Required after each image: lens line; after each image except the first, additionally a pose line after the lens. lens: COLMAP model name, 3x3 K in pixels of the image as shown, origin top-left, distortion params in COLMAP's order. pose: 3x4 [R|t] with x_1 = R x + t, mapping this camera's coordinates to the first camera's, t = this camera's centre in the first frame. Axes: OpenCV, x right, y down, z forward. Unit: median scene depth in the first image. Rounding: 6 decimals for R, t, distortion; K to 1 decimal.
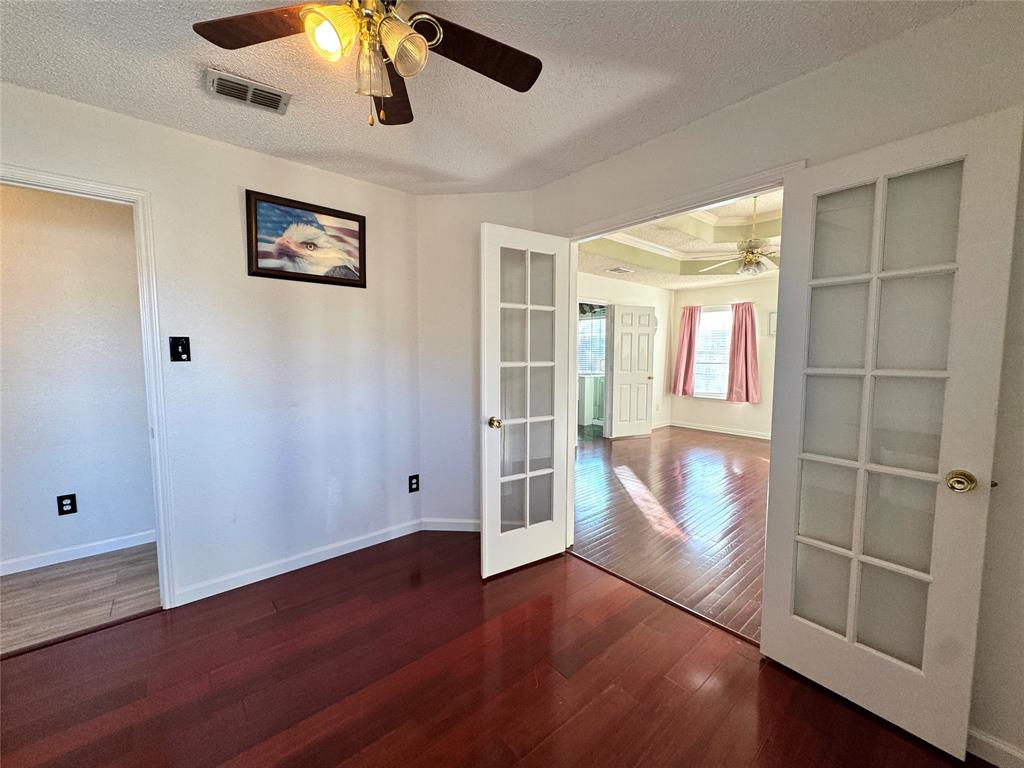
lens RADIAL K [[408.5, 0, 508.6], [0, 408.5, 385.6], [0, 0, 1]] dist [-0.013888, 0.009854]
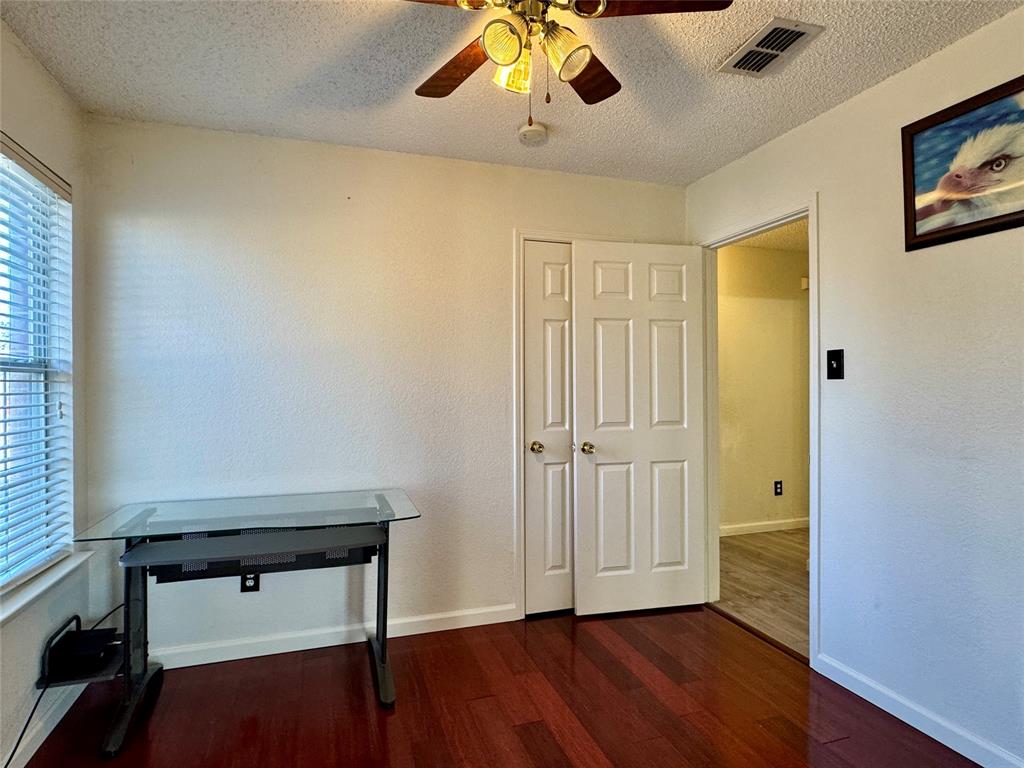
lens RADIAL K [[568.5, 0, 512.0], [0, 568.5, 384.0], [0, 0, 1]] dist [-0.000230, -0.000309]
pose [[-0.375136, 0.006867, -0.926944, 0.464316], [-0.064810, 0.997331, 0.033617, -0.042190], [0.924701, 0.072686, -0.373690, 0.751109]]
